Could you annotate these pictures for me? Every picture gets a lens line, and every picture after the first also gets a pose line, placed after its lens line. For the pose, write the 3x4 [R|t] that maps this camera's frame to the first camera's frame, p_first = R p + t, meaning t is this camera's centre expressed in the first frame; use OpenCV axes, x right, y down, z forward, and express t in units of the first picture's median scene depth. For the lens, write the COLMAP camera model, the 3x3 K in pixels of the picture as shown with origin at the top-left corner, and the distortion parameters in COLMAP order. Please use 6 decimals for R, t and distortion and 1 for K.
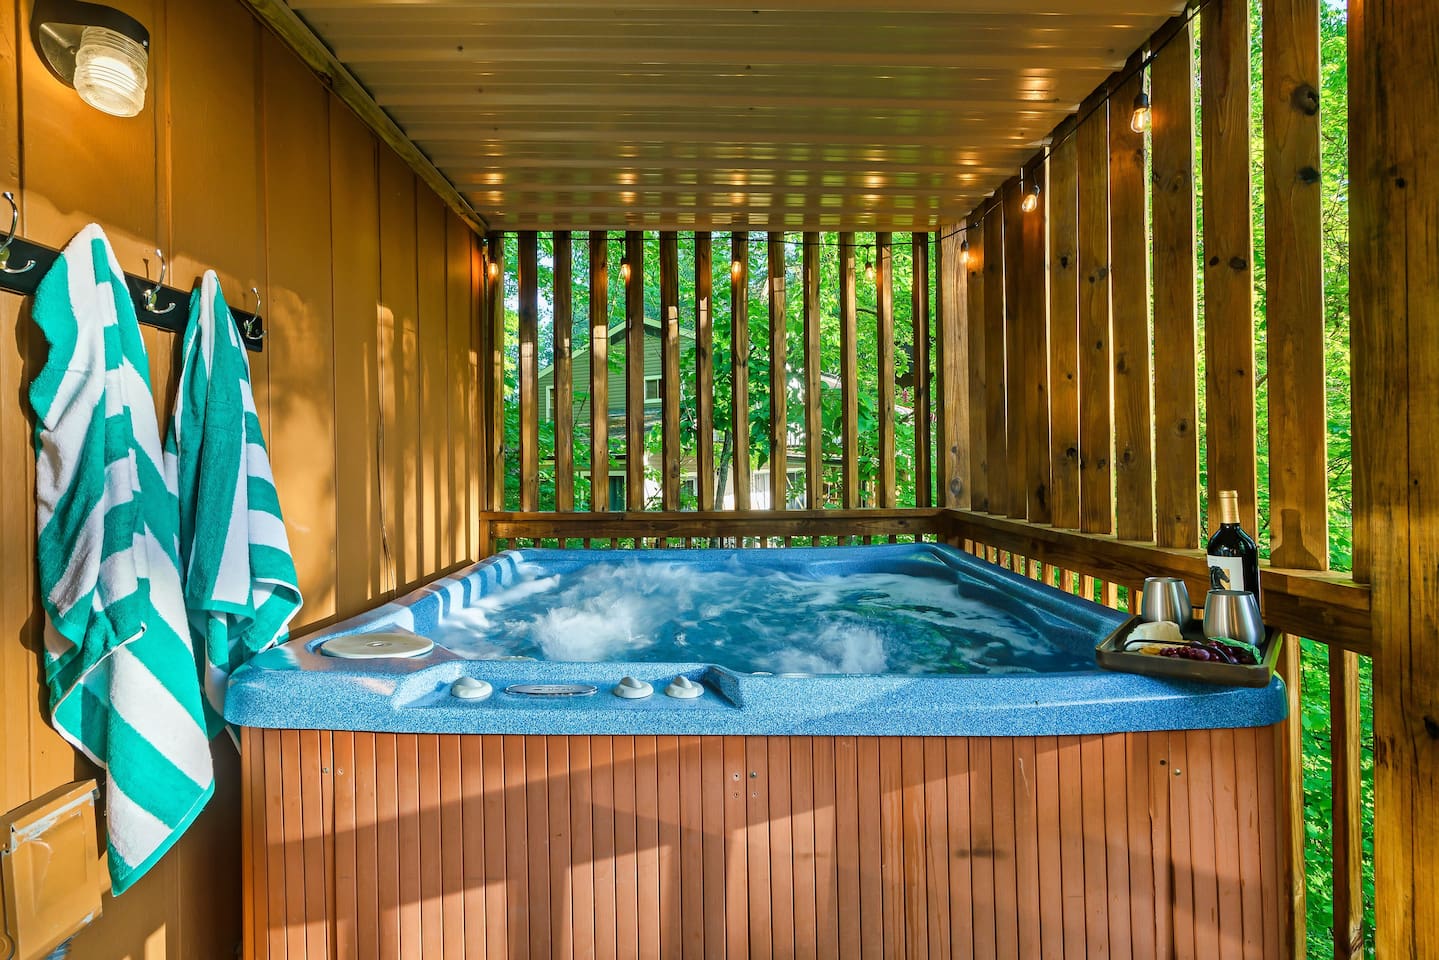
lens RADIAL K [[663.8, 0, 719.1], [0, 663.8, 479.6], [0, 0, 1]] dist [-0.000643, -0.000135]
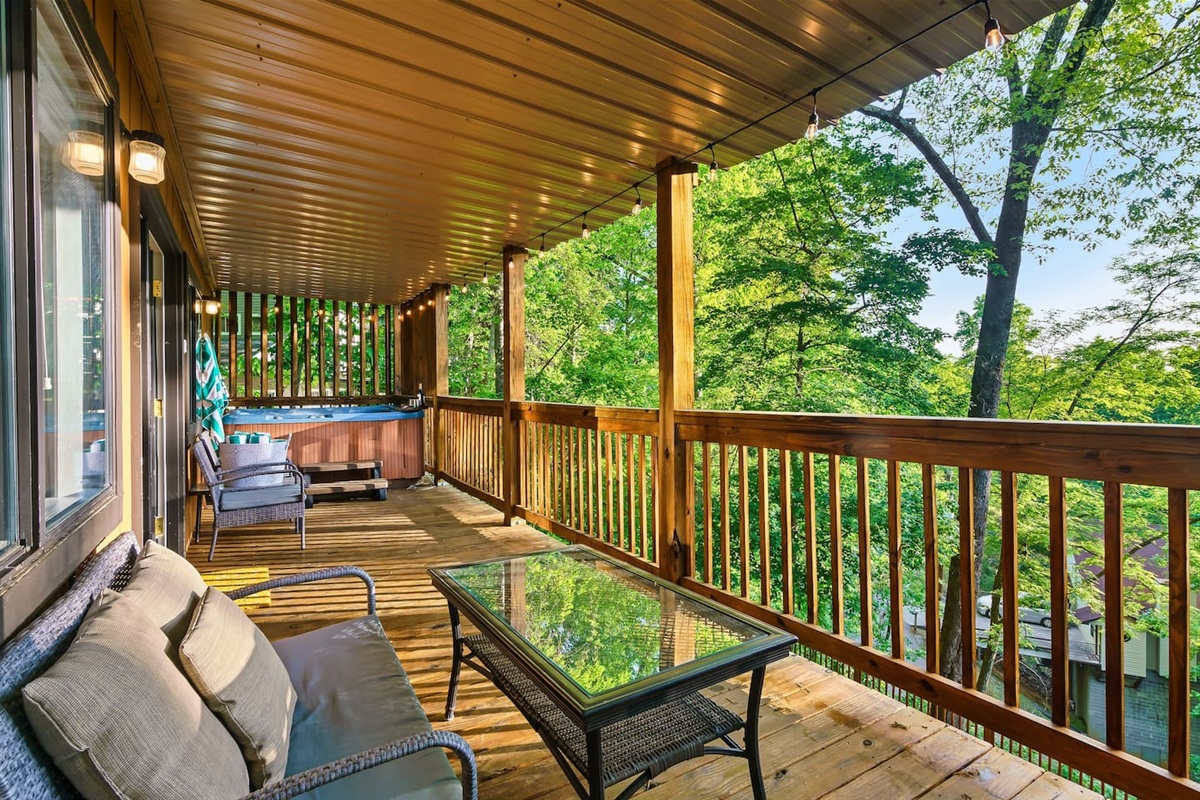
lens RADIAL K [[553.5, 0, 594.5], [0, 553.5, 398.9], [0, 0, 1]] dist [-0.000643, -0.000135]
pose [[0.857494, 0.000116, 0.514495, -0.205150], [-0.001457, 0.999997, 0.002203, 0.058987], [-0.514493, -0.002639, 0.857491, -1.806840]]
